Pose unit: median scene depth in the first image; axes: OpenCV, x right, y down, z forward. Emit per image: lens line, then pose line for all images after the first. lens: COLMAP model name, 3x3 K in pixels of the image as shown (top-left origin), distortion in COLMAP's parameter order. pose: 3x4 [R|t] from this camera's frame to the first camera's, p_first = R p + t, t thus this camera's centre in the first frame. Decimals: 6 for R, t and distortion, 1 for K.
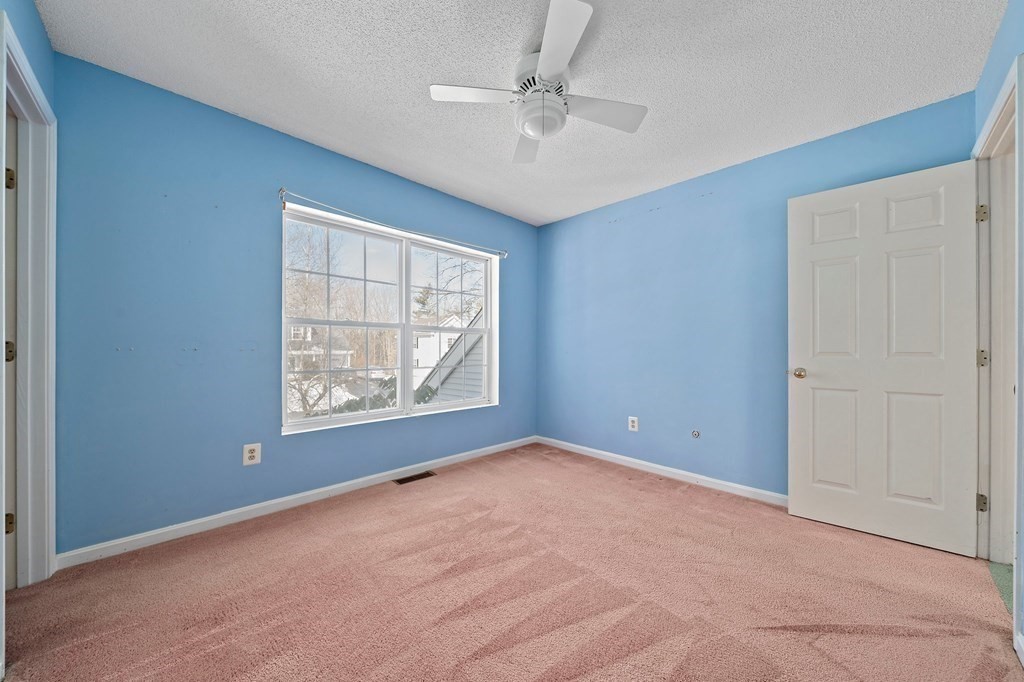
lens RADIAL K [[359.7, 0, 514.1], [0, 359.7, 349.3], [0, 0, 1]] dist [-0.010953, 0.001115]
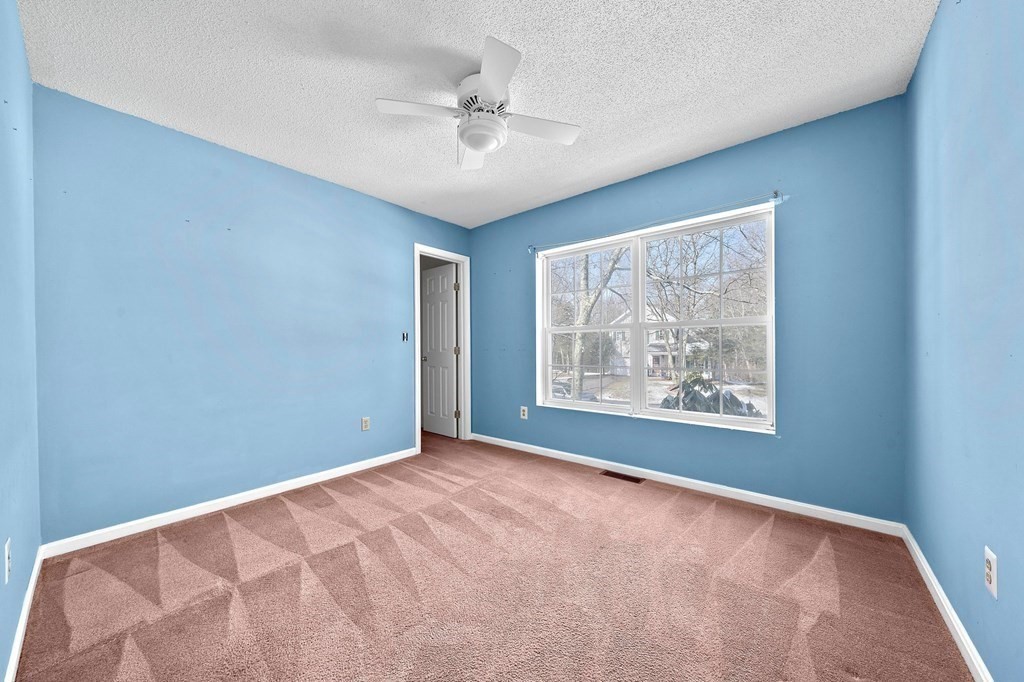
lens RADIAL K [[359.7, 0, 509.3], [0, 359.7, 343.6], [0, 0, 1]] dist [-0.010953, 0.001115]
pose [[0.074396, -0.016869, -0.997086, 0.762195], [0.009203, 0.999826, -0.016229, 0.000036], [0.997186, -0.007969, 0.074538, 0.667395]]
